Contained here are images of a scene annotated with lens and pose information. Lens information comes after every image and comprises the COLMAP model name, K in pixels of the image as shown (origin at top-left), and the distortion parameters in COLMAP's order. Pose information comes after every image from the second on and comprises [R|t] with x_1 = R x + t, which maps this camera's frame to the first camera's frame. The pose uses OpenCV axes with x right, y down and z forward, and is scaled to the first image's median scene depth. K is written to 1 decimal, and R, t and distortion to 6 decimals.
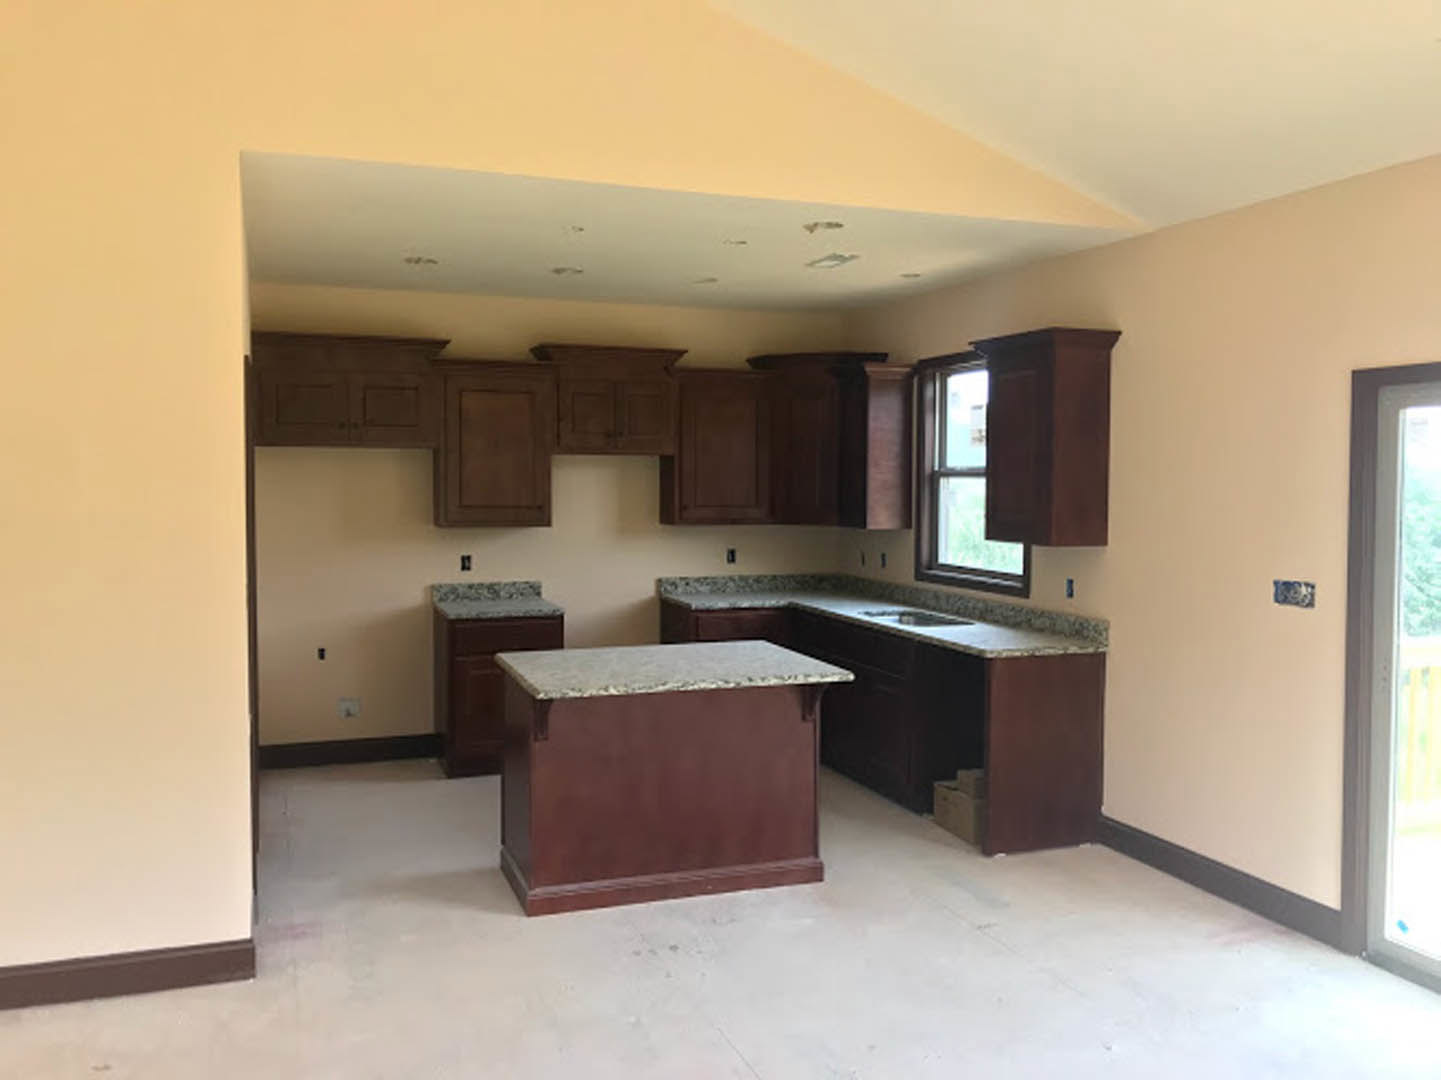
lens RADIAL K [[1220.6, 0, 720.5], [0, 1220.6, 540.0], [0, 0, 1]] dist [0.002901, -0.000371]
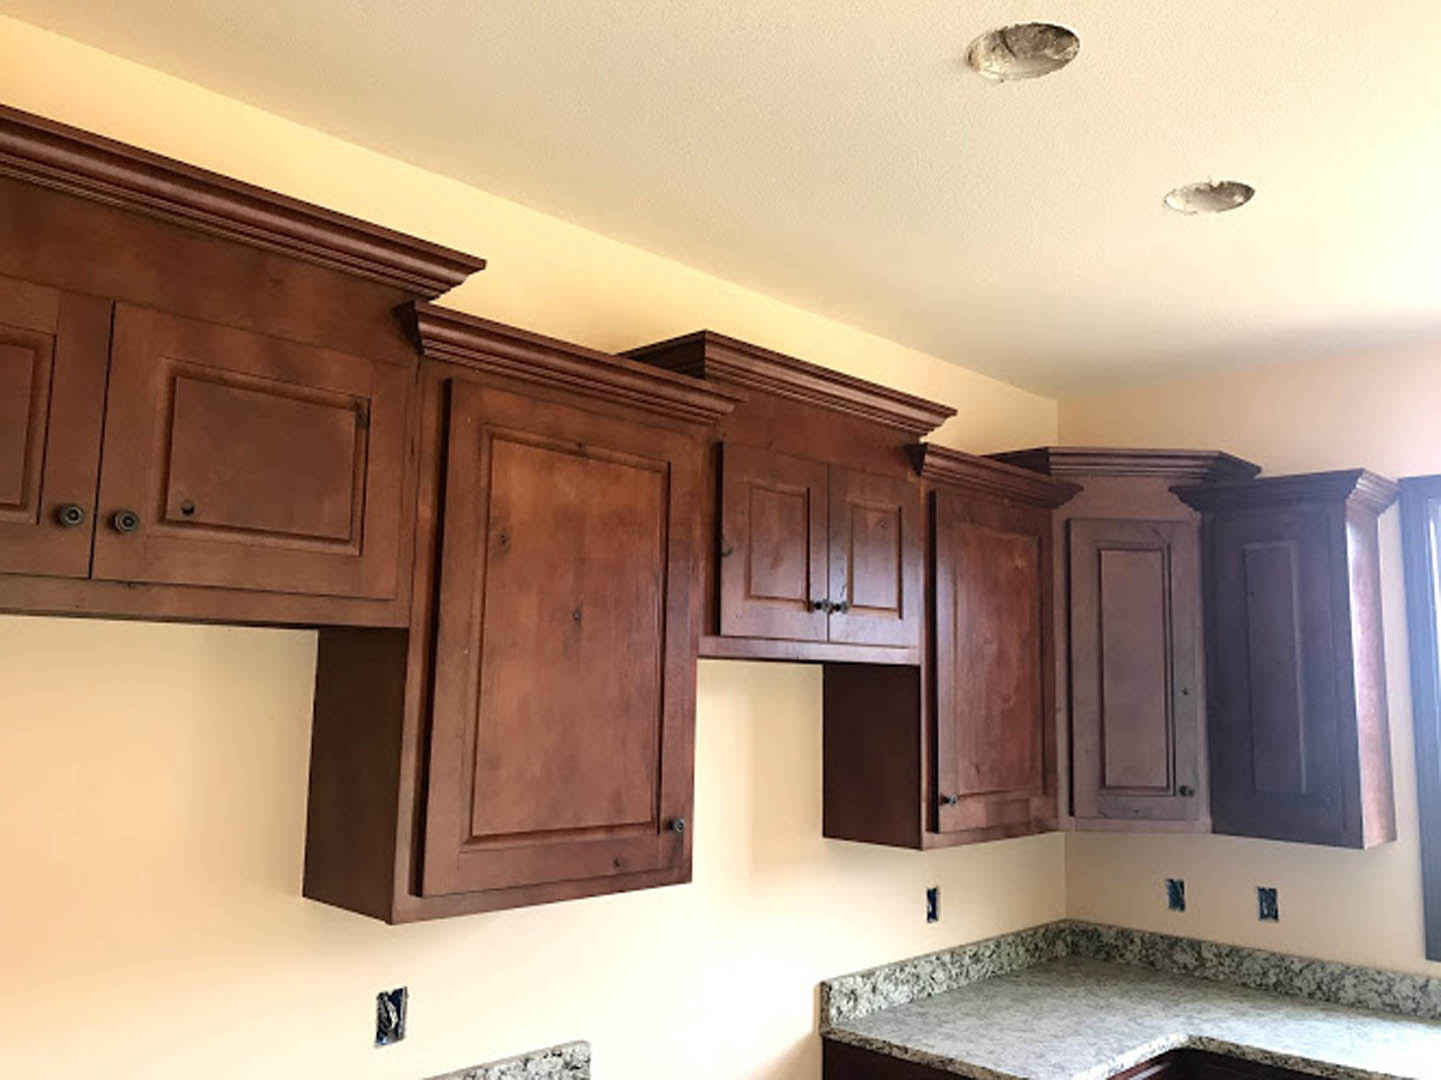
lens RADIAL K [[1220.6, 0, 720.5], [0, 1220.6, 540.0], [0, 0, 1]] dist [0.002901, -0.000371]
pose [[0.903592, 0.064545, 0.423504, -0.259978], [0.007499, 0.986050, -0.166281, -0.044473], [-0.428329, 0.153426, 0.890502, 0.654093]]
